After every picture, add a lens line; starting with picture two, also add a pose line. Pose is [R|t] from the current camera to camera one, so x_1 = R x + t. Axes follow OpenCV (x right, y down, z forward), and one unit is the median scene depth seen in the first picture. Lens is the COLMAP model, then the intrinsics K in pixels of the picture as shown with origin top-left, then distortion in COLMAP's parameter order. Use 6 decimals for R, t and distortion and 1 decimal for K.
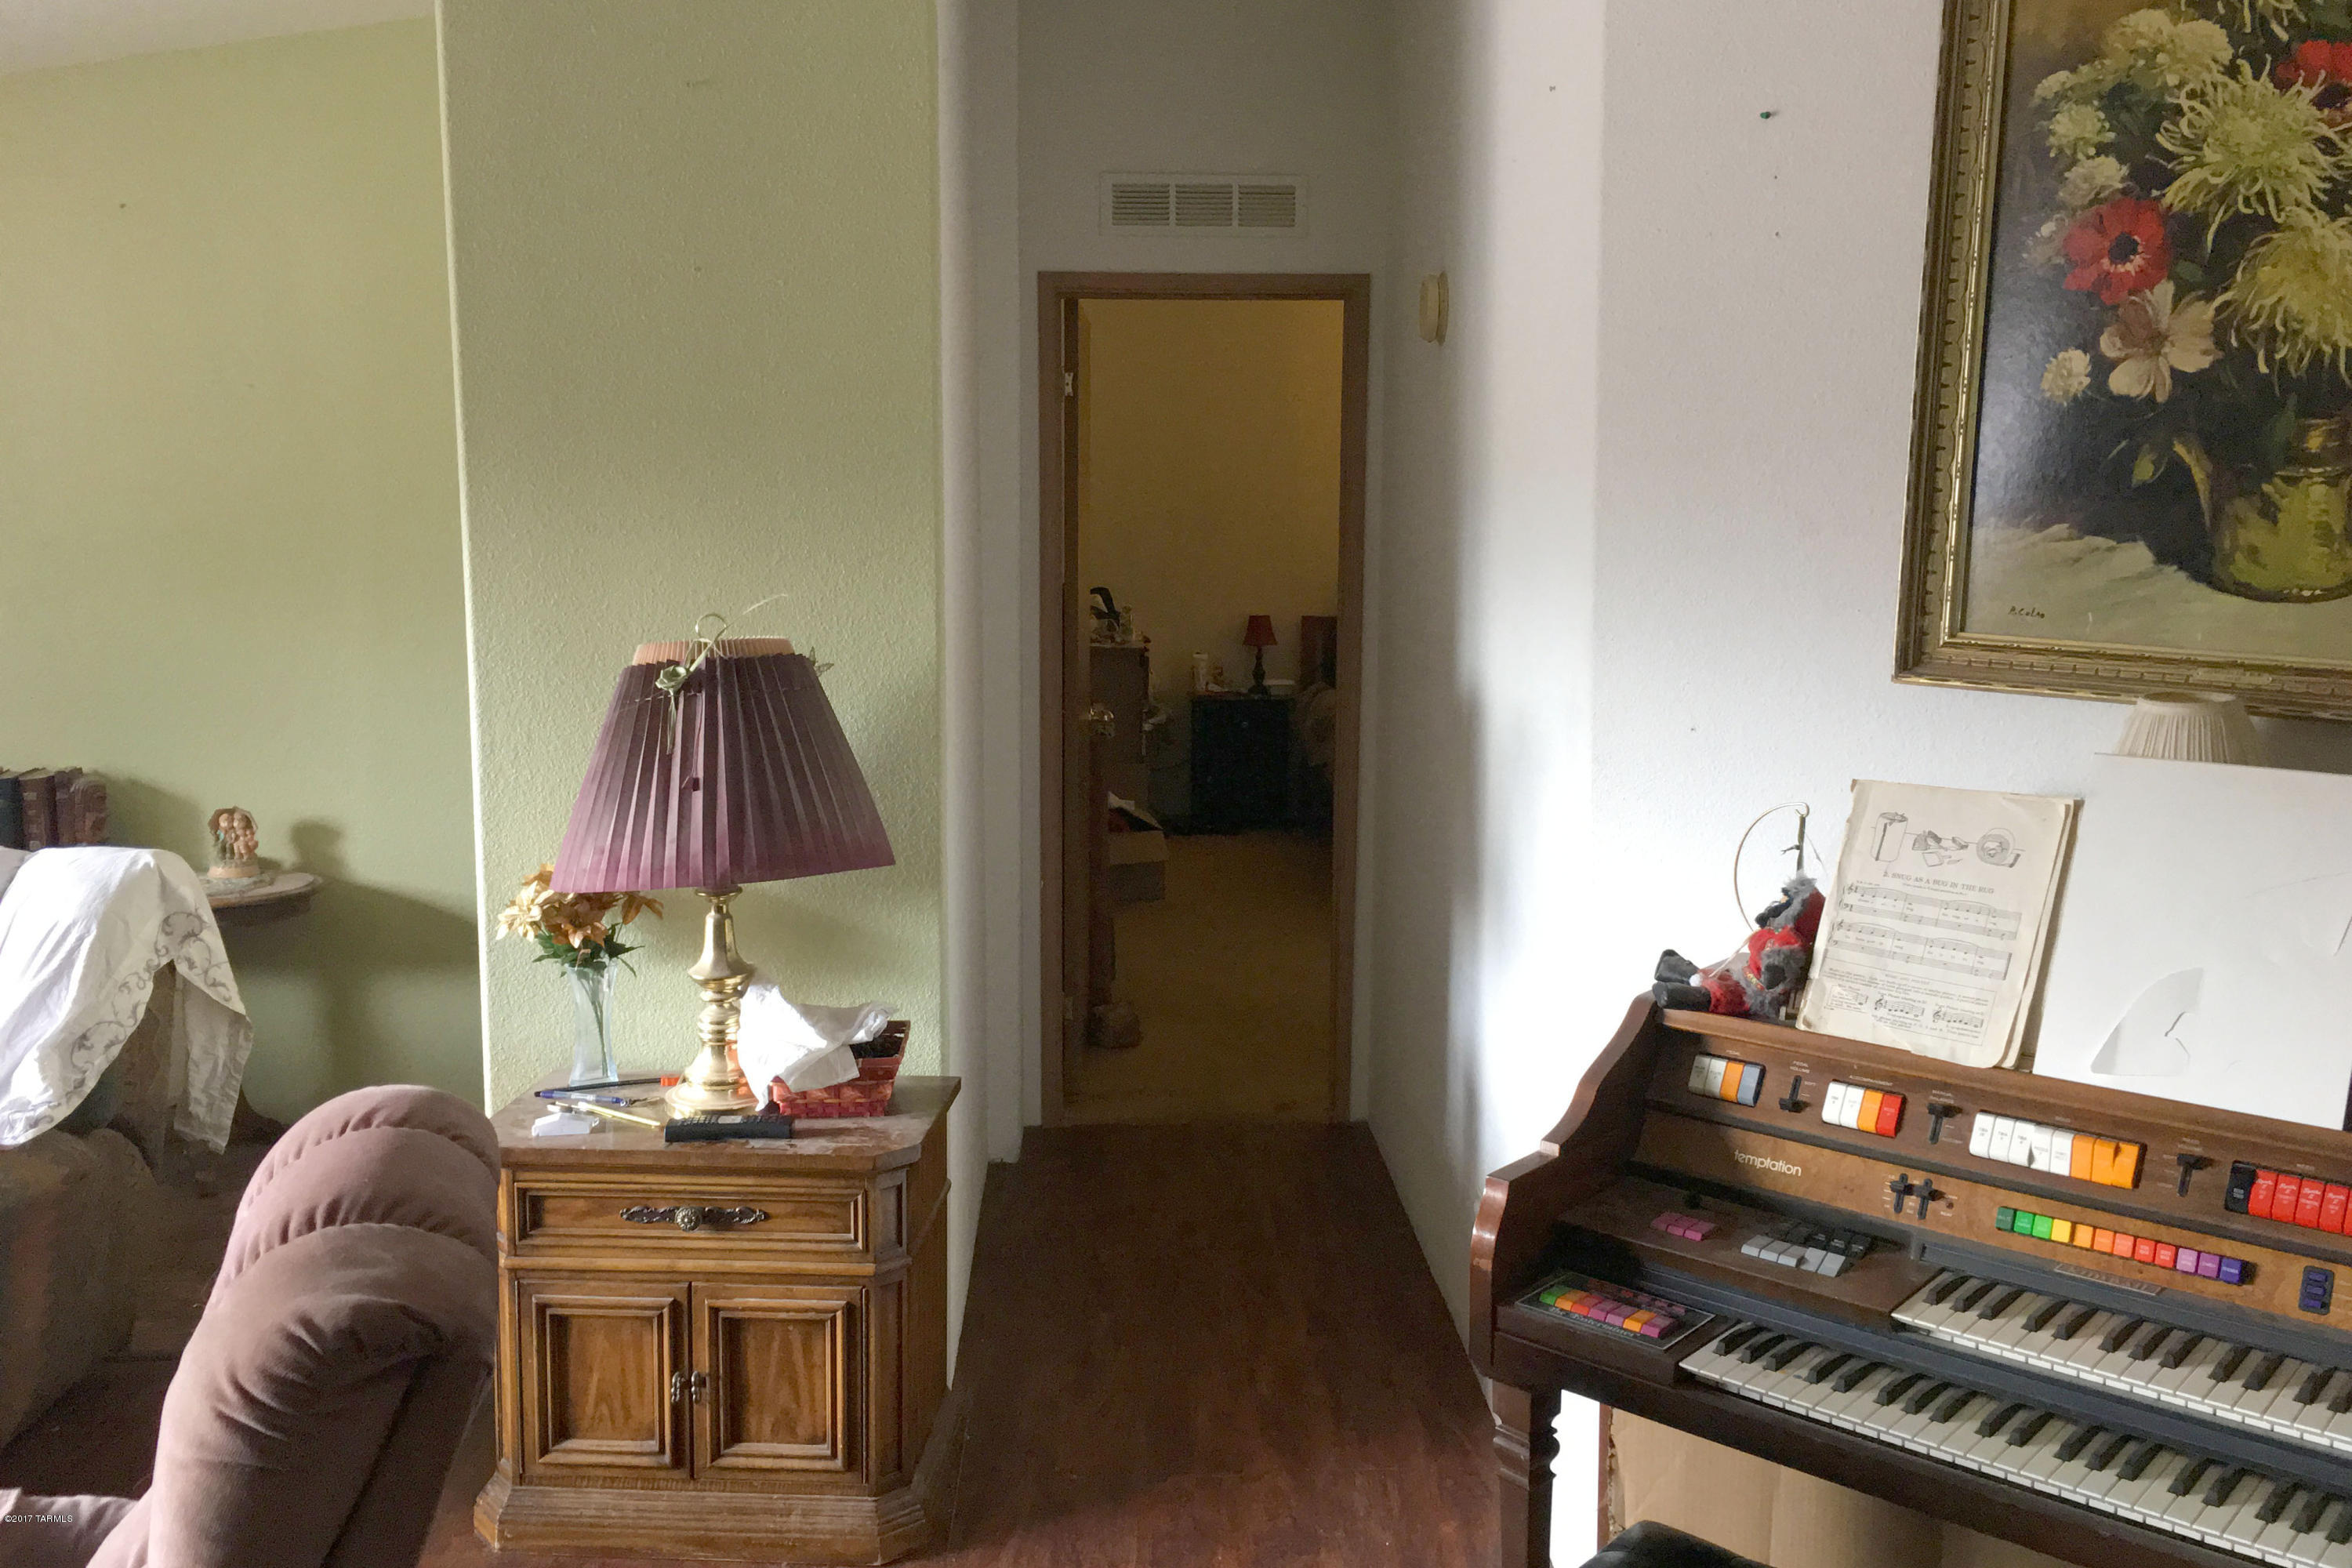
lens RADIAL K [[1973.2, 0, 1176.7], [0, 1973.2, 768.6], [0, 0, 1]] dist [0.032558, -0.032011]
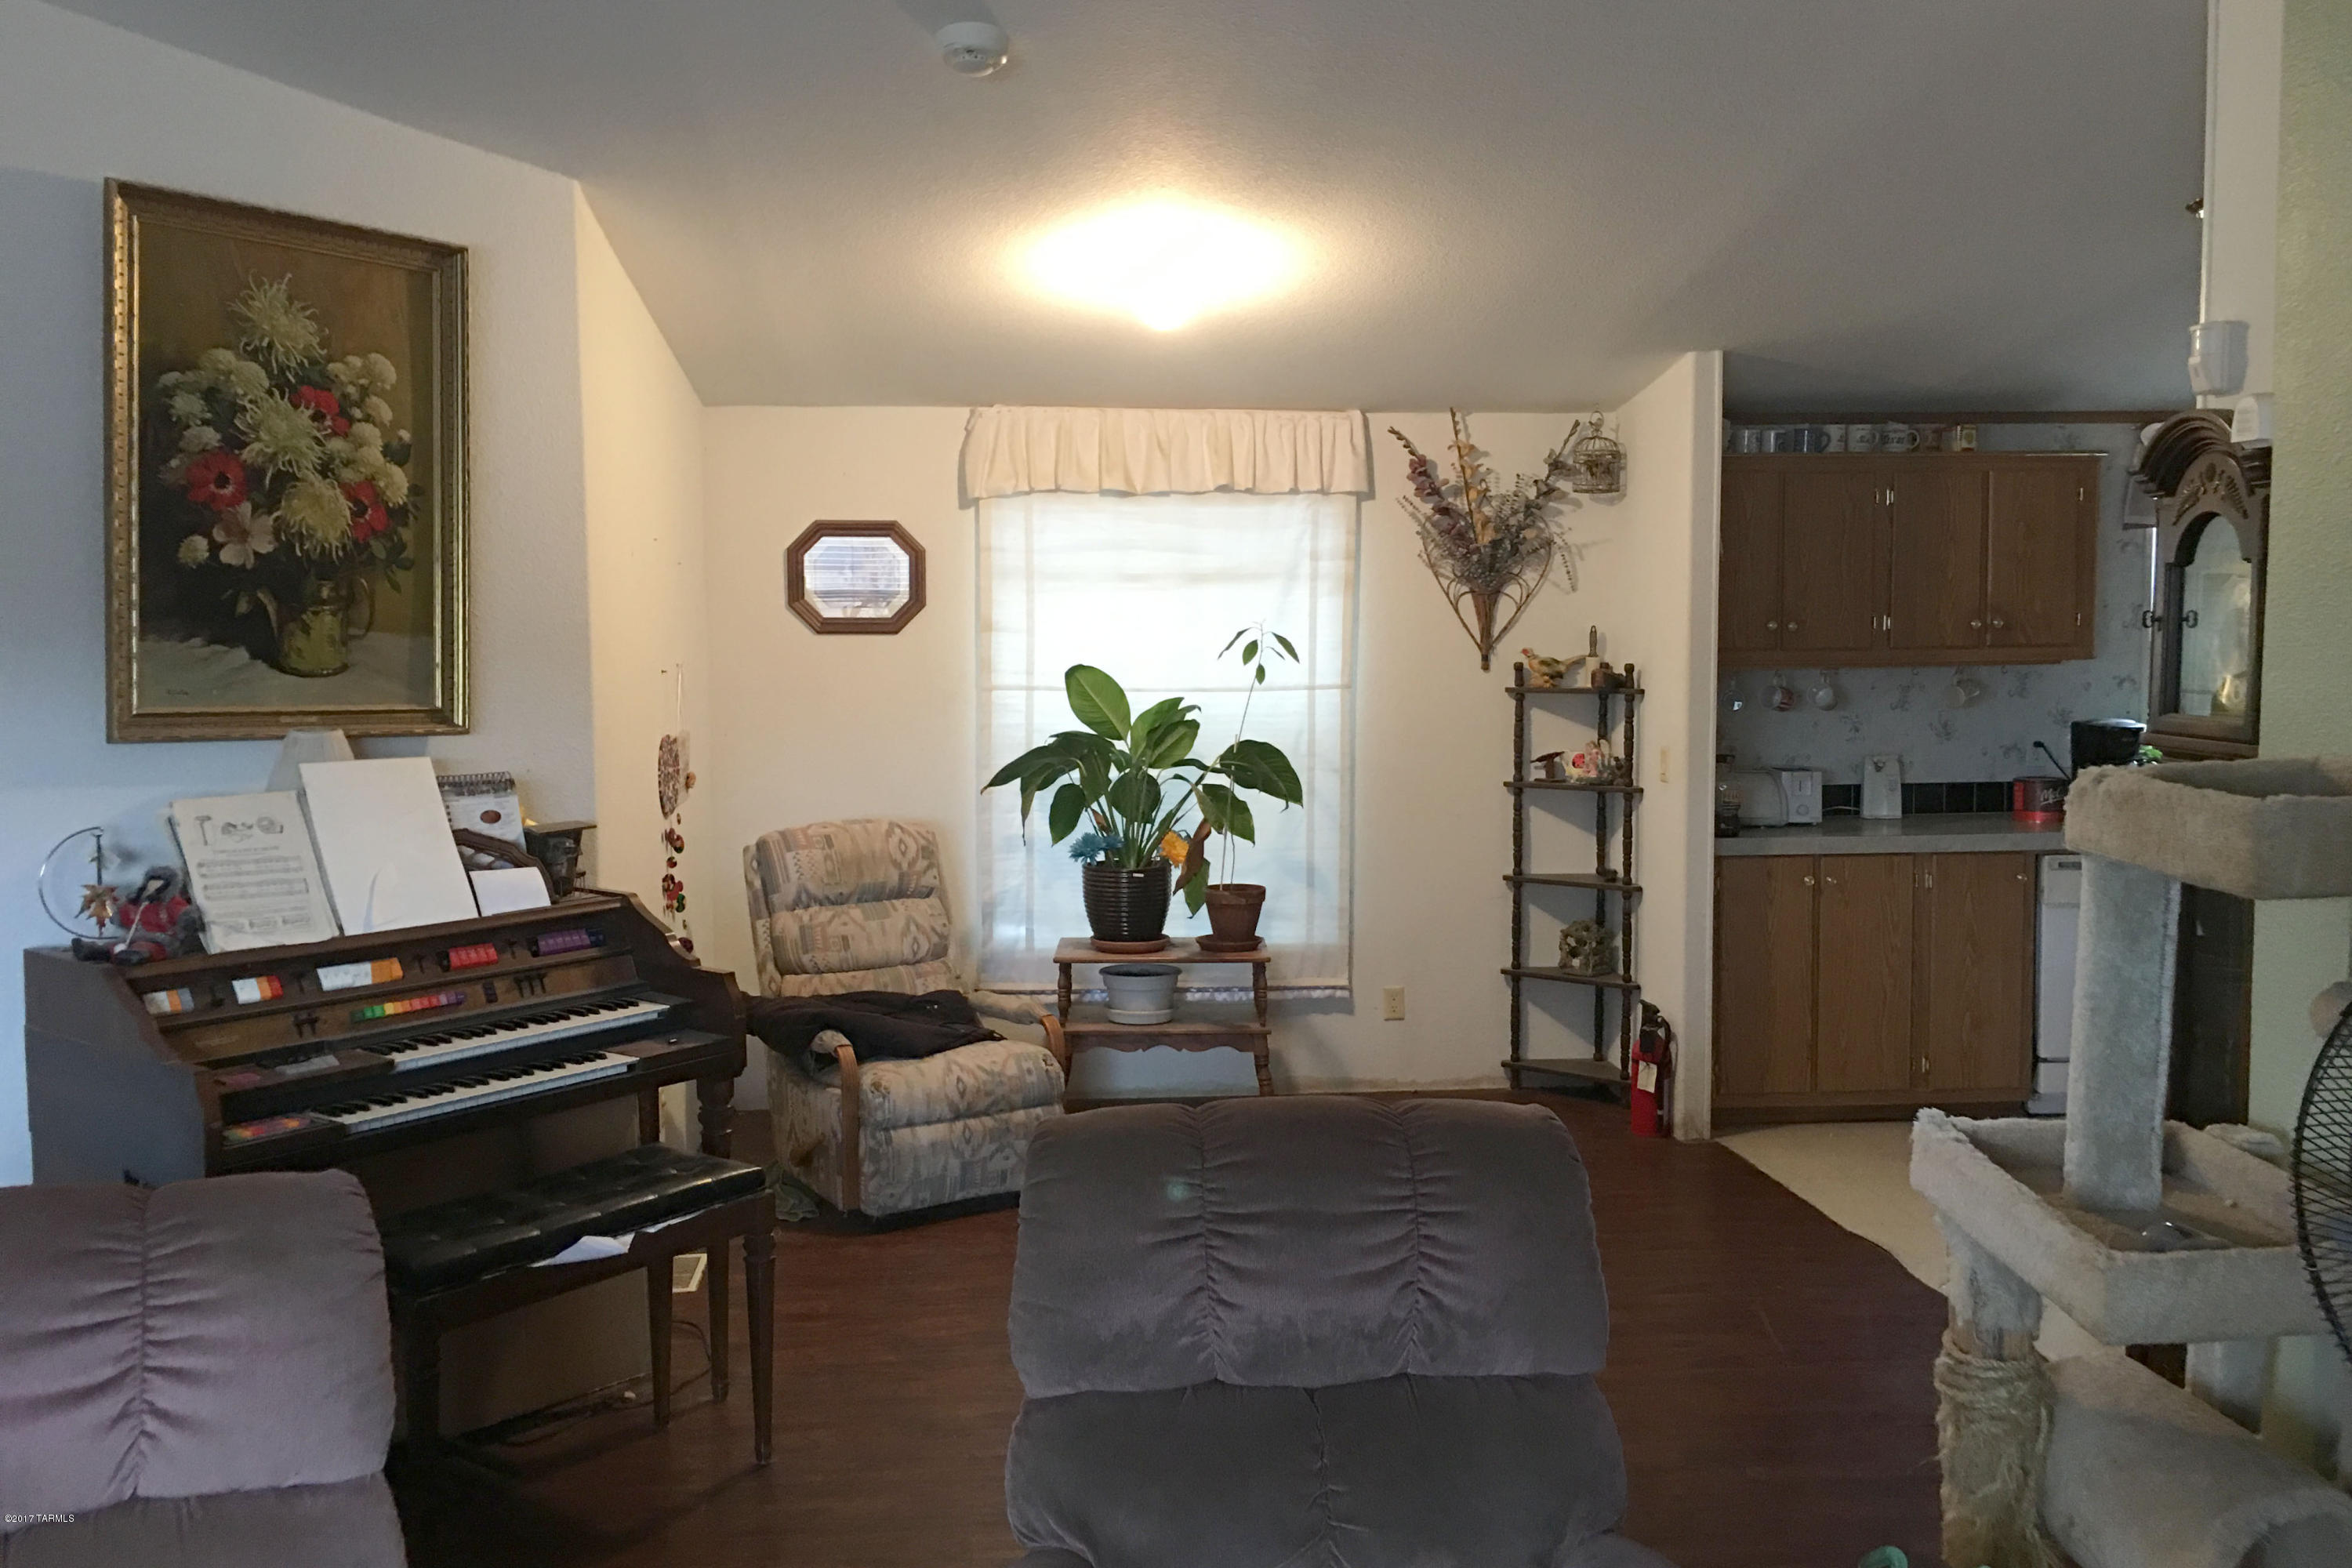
lens RADIAL K [[1973.2, 0, 1177.2], [0, 1973.2, 783.3], [0, 0, 1]] dist [0.032558, -0.032011]
pose [[-0.061060, -0.080298, 0.994899, -1.303895], [0.148831, 0.984883, 0.088624, -0.029144], [-0.986976, 0.153484, -0.048186, 0.292229]]
